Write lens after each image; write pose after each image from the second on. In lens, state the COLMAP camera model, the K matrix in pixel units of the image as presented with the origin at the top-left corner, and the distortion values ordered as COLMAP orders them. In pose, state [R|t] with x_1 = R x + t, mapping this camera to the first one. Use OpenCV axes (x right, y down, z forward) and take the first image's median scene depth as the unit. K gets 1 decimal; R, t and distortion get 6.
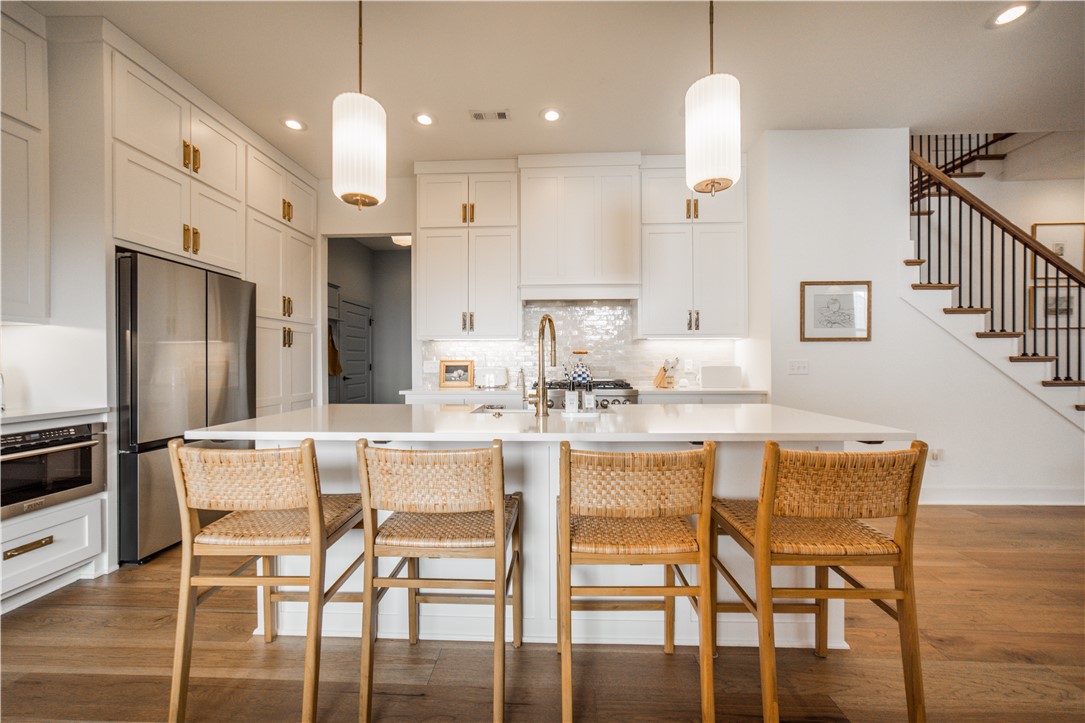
lens RADIAL K [[419.4, 0, 539.7], [0, 419.4, 360.6], [0, 0, 1]] dist [-0.007622, 0.002428]
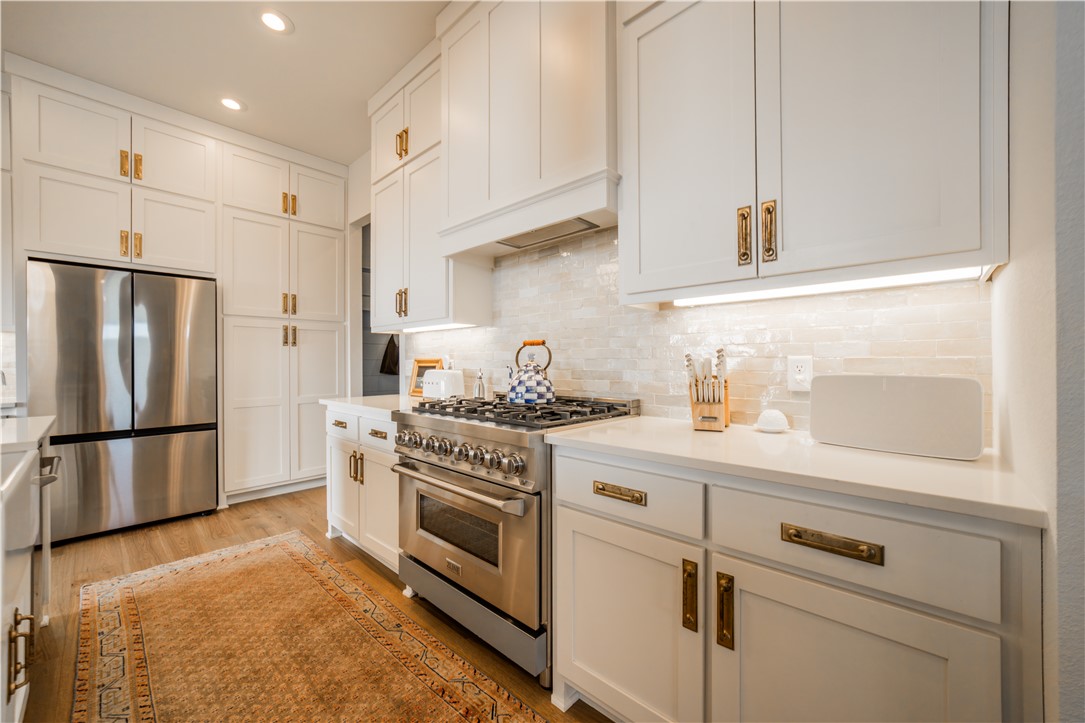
lens RADIAL K [[419.4, 0, 534.3], [0, 419.4, 357.9], [0, 0, 1]] dist [-0.007622, 0.002428]
pose [[0.755563, -0.006459, -0.655044, 0.462347], [0.003287, 0.999976, -0.006068, 0.001876], [0.655068, 0.002431, 0.755566, 0.666006]]
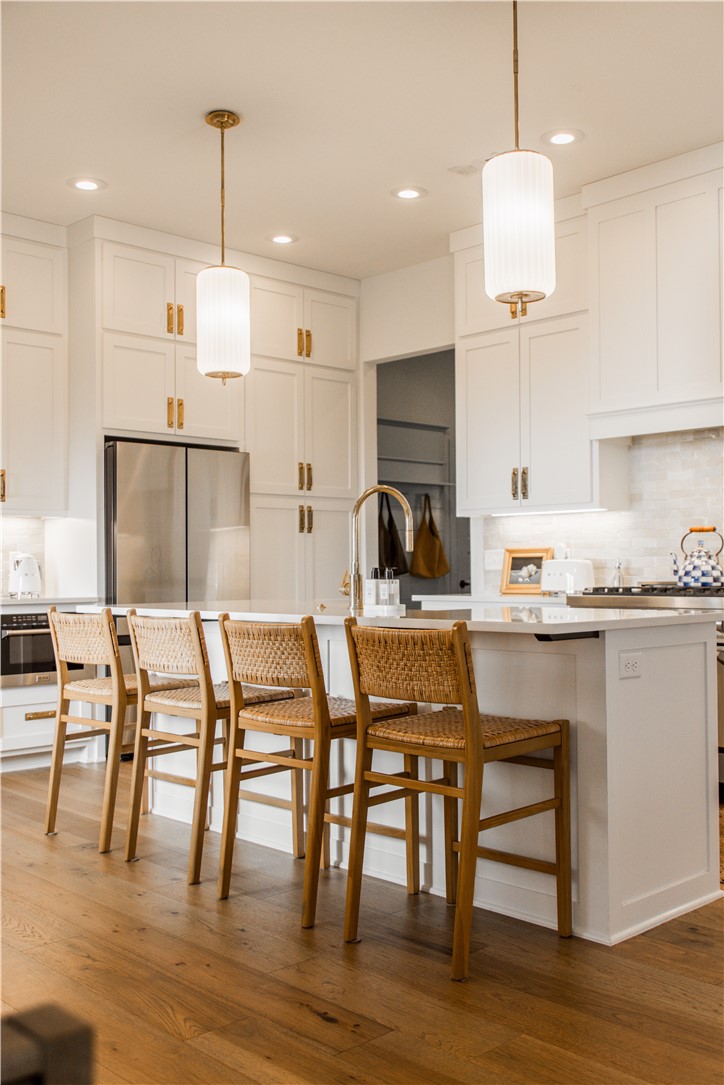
lens RADIAL K [[1077.9, 0, 366.9], [0, 1077.9, 543.2], [0, 0, 1]] dist [-0.012259, 0.000000]
pose [[0.722351, -0.018729, -0.691273, 0.774058], [0.006131, 0.999767, -0.020681, 0.024315], [0.691499, 0.010701, 0.722298, -0.269731]]
